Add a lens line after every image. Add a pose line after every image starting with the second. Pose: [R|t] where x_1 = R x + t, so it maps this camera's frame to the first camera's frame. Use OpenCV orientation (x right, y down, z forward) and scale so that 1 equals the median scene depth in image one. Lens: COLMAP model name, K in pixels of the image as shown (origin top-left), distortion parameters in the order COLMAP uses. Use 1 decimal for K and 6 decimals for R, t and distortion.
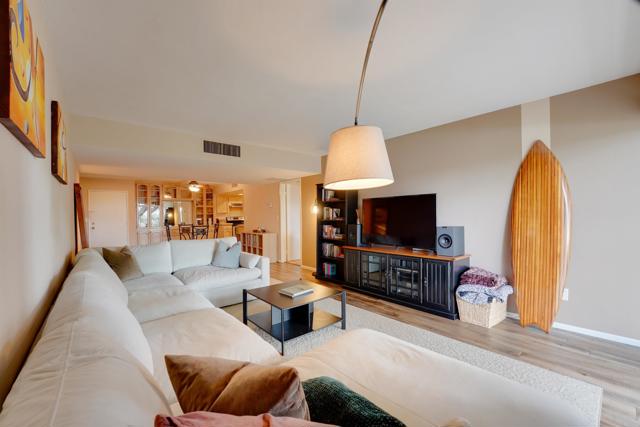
lens RADIAL K [[261.3, 0, 320.0], [0, 261.3, 215.2], [0, 0, 1]] dist [-0.025868, 0.000180]
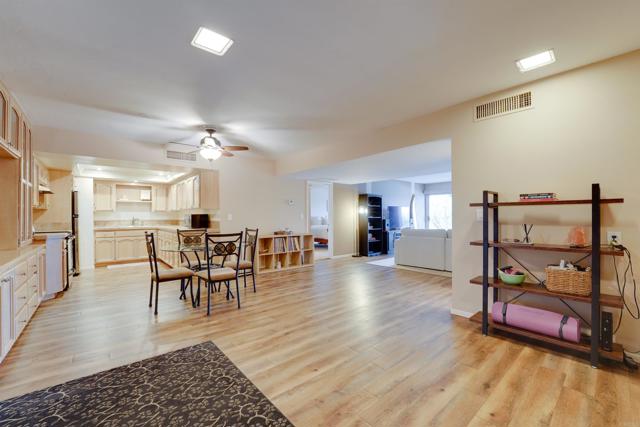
lens RADIAL K [[261.3, 0, 320.0], [0, 261.3, 215.2], [0, 0, 1]] dist [-0.025868, 0.000180]
pose [[0.000798, 0.014503, 0.999895, -1.505335], [0.004981, 0.999882, -0.014506, 0.024744], [-0.999987, 0.004992, 0.000726, 1.268760]]
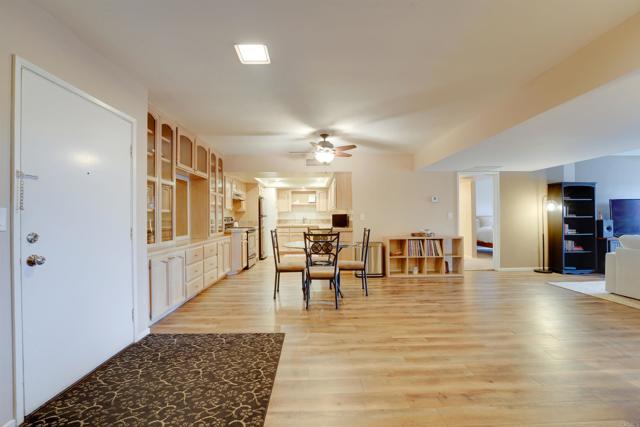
lens RADIAL K [[259.7, 0, 320.0], [0, 259.7, 213.5], [0, 0, 1]] dist [-0.025770, 0.000107]
pose [[0.638006, 0.014930, 0.769887, -1.376896], [0.001436, 0.999787, -0.020579, 0.023566], [-0.770030, 0.014236, 0.637849, 1.093742]]
